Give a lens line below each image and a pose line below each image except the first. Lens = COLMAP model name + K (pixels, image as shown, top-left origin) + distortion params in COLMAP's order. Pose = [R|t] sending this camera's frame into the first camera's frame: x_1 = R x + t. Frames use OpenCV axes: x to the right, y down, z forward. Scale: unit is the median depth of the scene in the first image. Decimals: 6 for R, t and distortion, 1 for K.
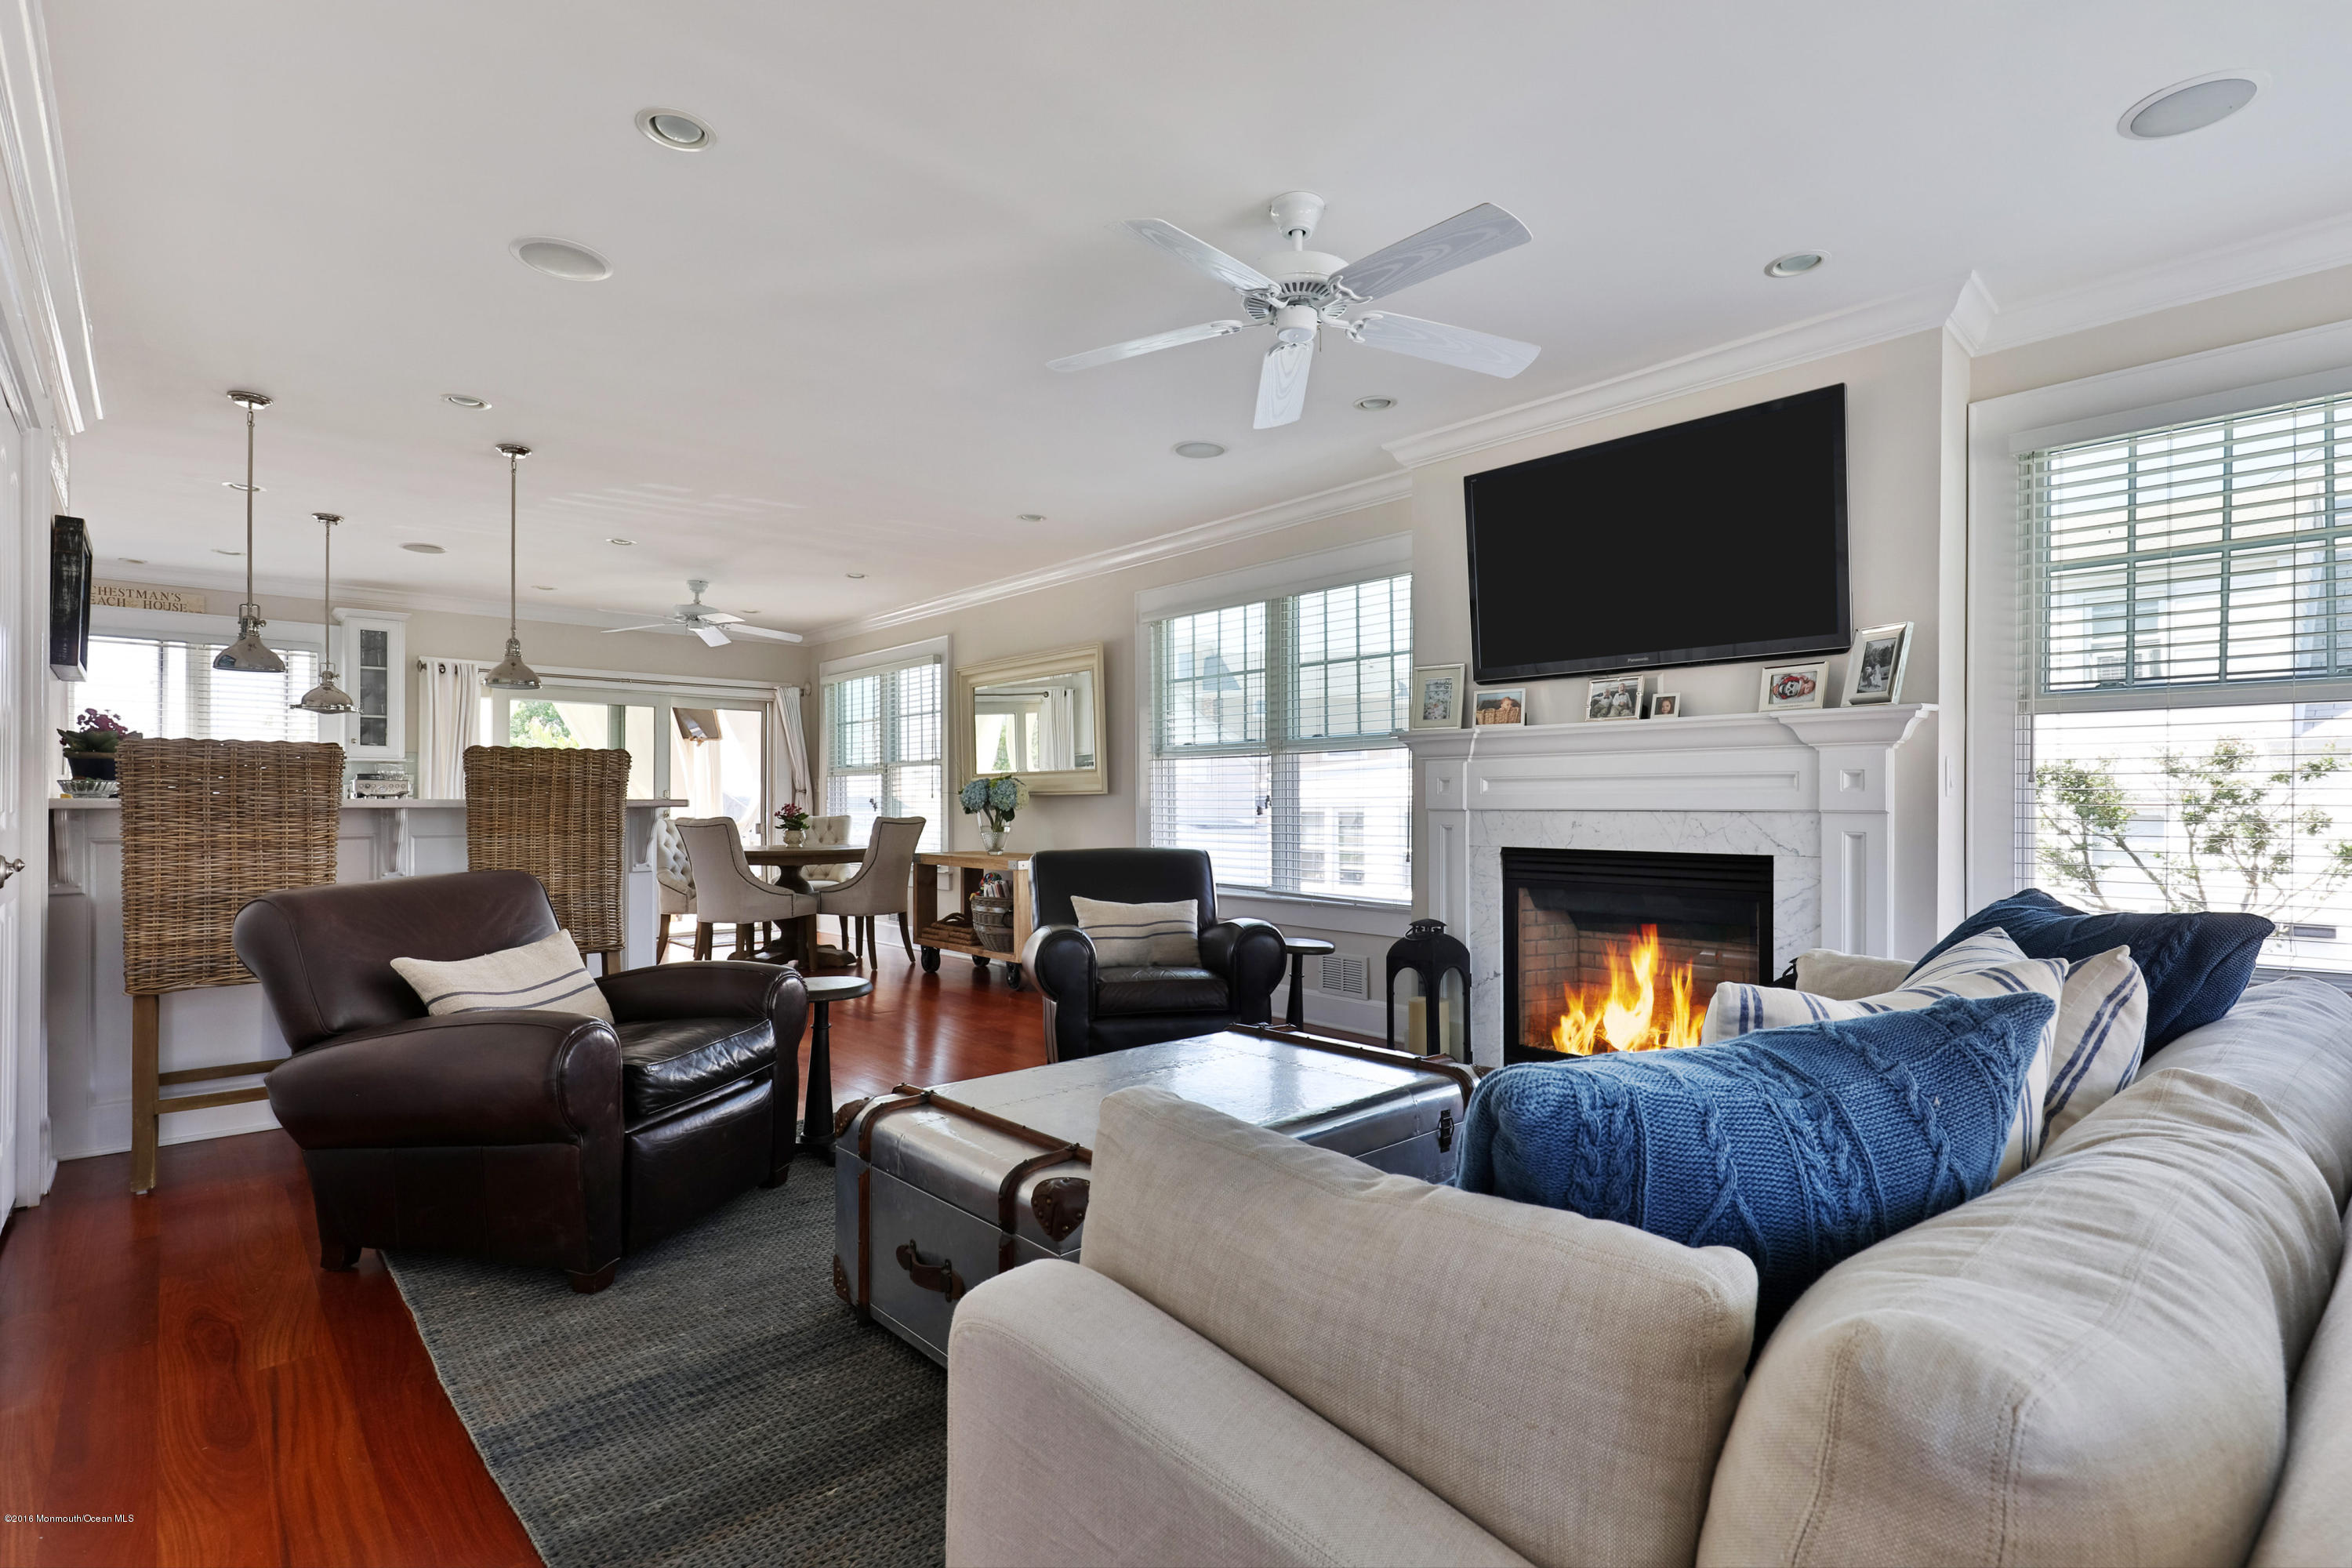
lens RADIAL K [[1121.8, 0, 1200.3], [0, 1121.8, 804.4], [0, 0, 1]] dist [0.022466, 0.000062]
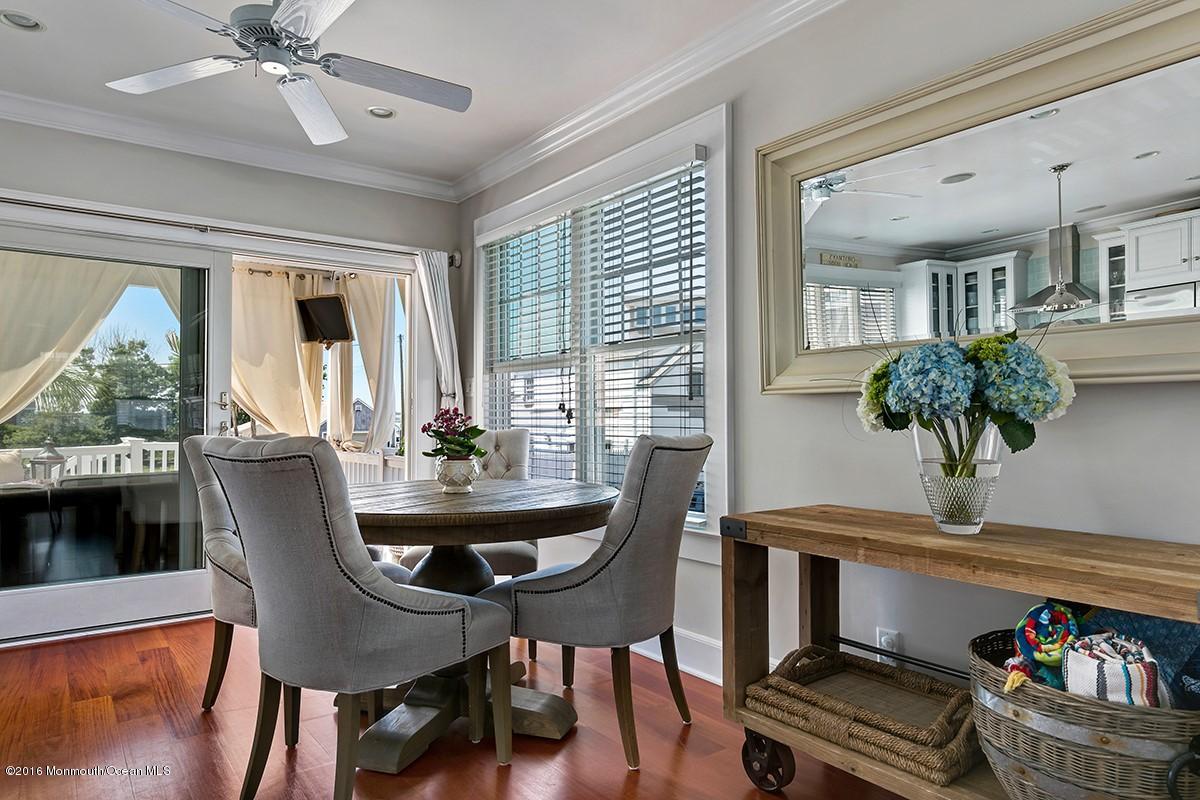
lens RADIAL K [[768.2, 0, 602.8], [0, 768.2, 397.3], [0, 0, 1]] dist [0.021360, 0.000451]
pose [[0.993988, 0.001479, -0.109477, -0.266319], [-0.004656, 0.999575, -0.028766, 0.004334], [0.109388, 0.029103, 0.993573, 0.684890]]
